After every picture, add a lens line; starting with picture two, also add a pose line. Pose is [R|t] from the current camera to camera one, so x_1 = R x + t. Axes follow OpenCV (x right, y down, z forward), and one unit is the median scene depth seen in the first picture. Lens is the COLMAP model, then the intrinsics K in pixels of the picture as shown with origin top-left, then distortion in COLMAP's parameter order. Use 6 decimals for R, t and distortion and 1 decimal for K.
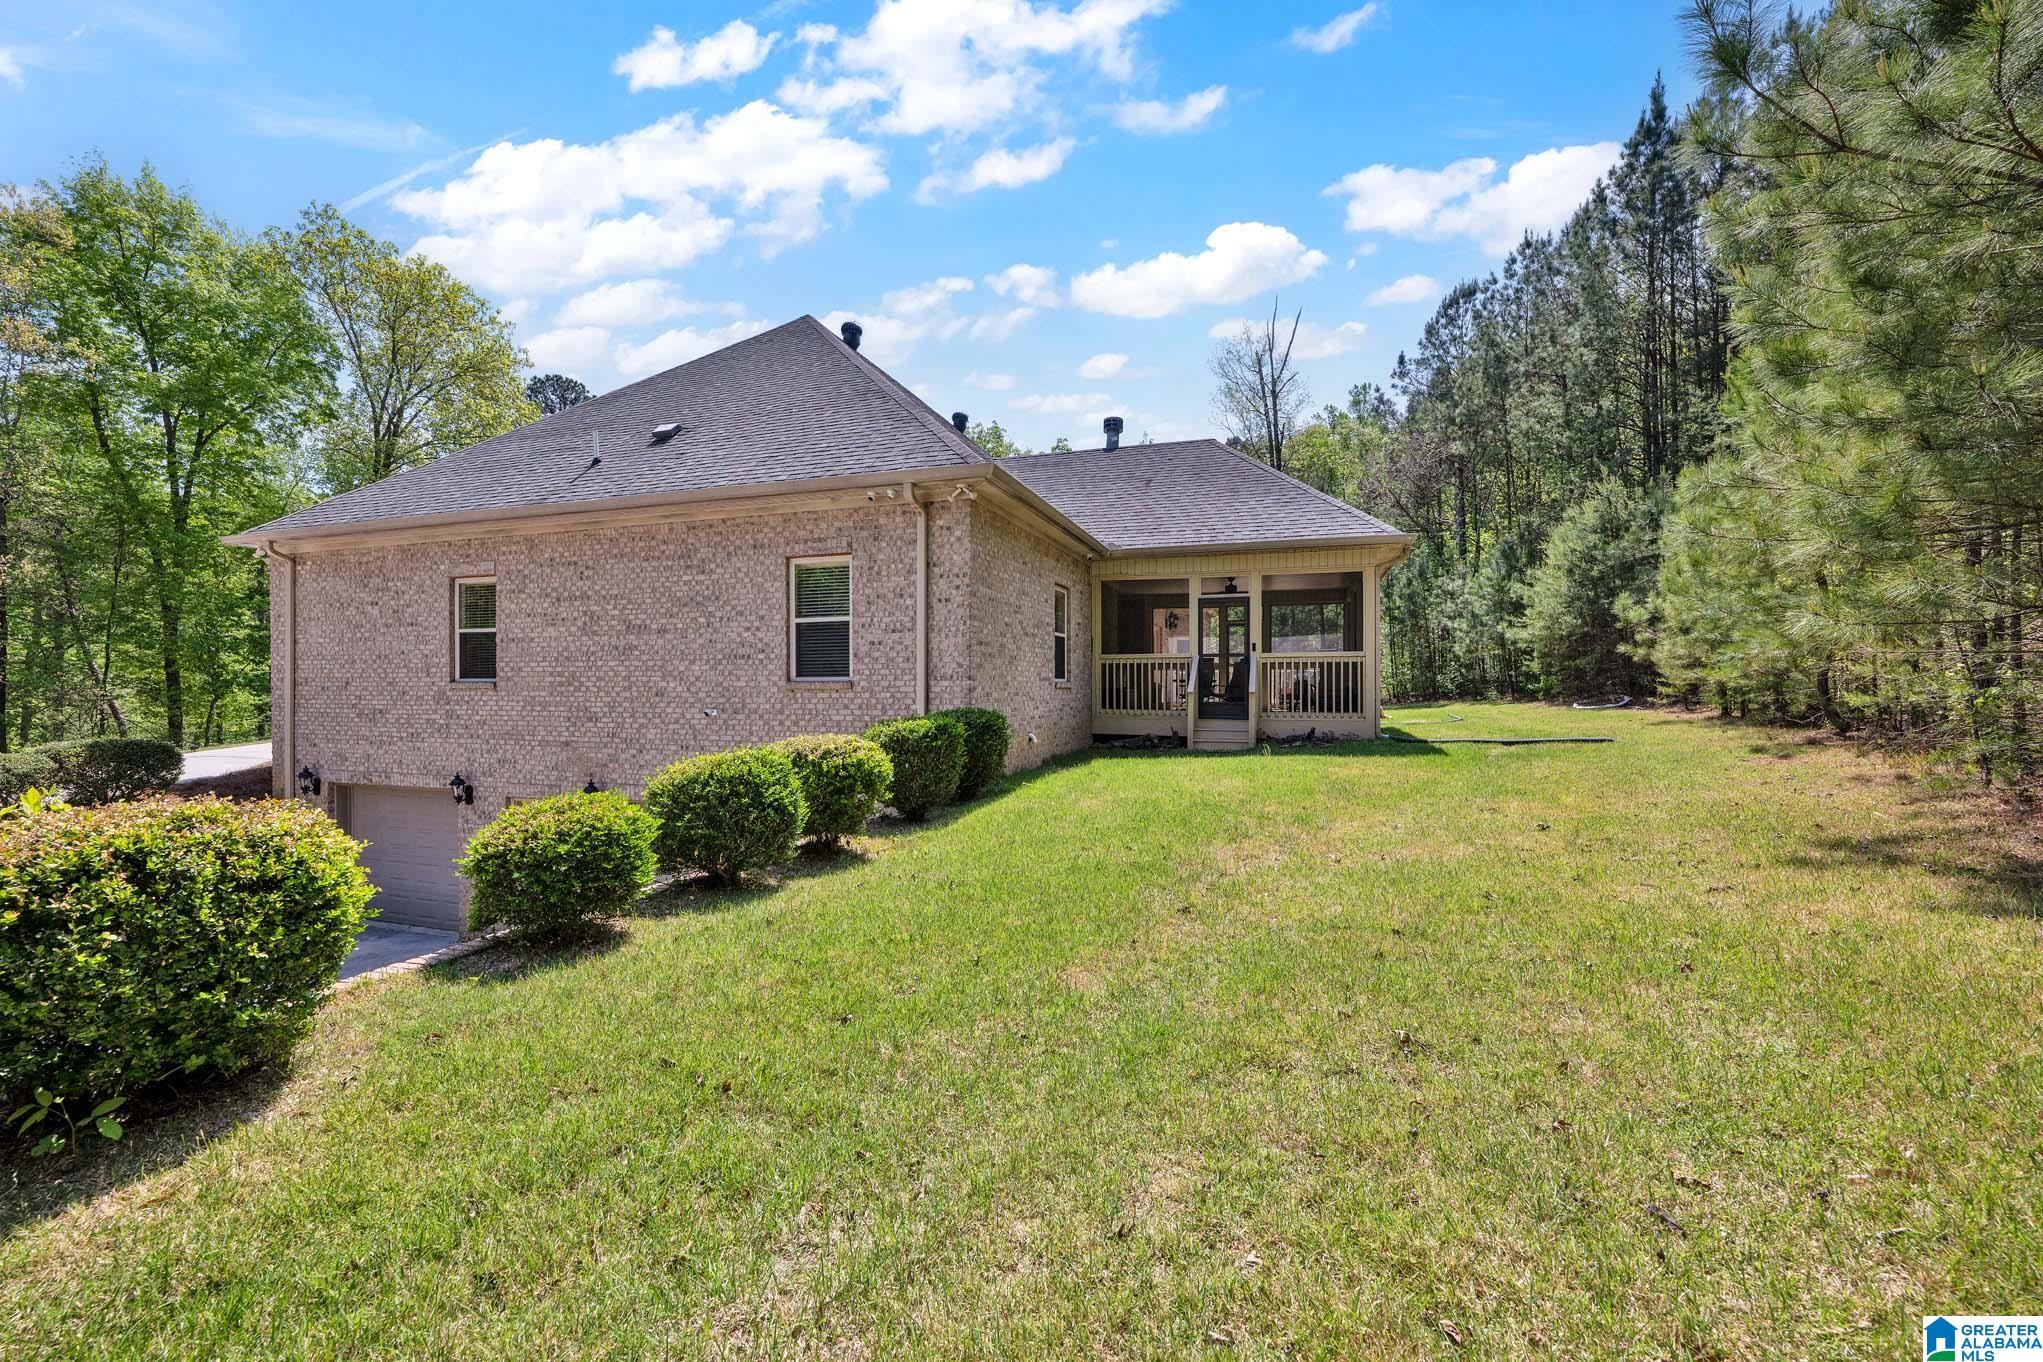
lens RADIAL K [[809.8, 0, 1018.5], [0, 809.8, 688.1], [0, 0, 1]] dist [0.000381, -0.000318]
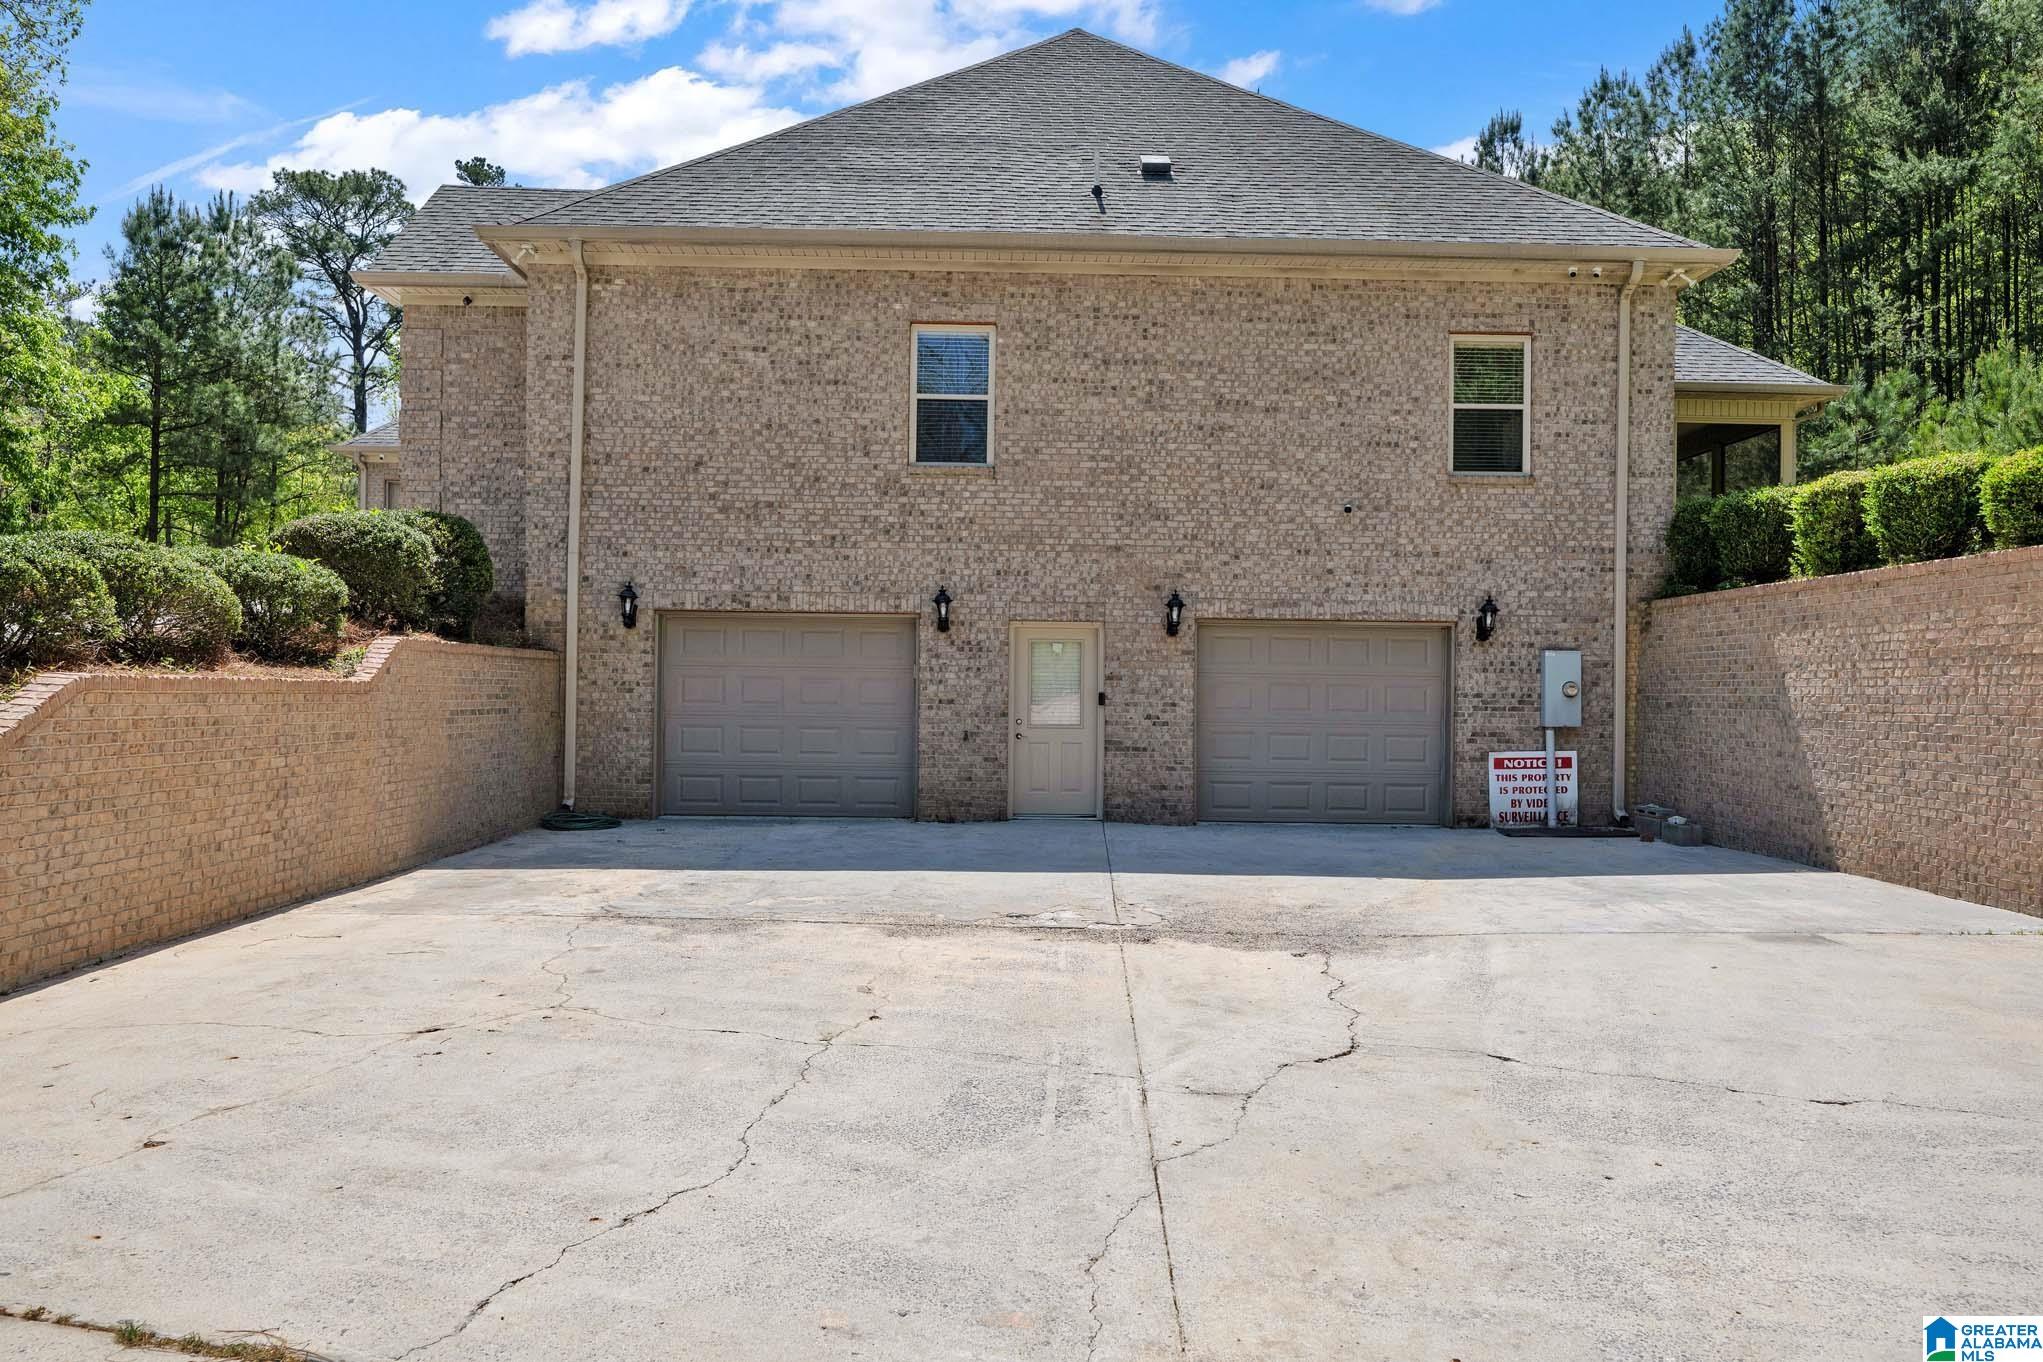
lens RADIAL K [[1353.8, 0, 1014.8], [0, 1353.8, 671.5], [0, 0, 1]] dist [-0.000155, 0.001329]
pose [[0.940500, 0.015516, 0.339440, -1.248168], [-0.013841, 0.999877, -0.007355, 0.226522], [-0.339513, 0.002219, 0.940599, -0.213610]]
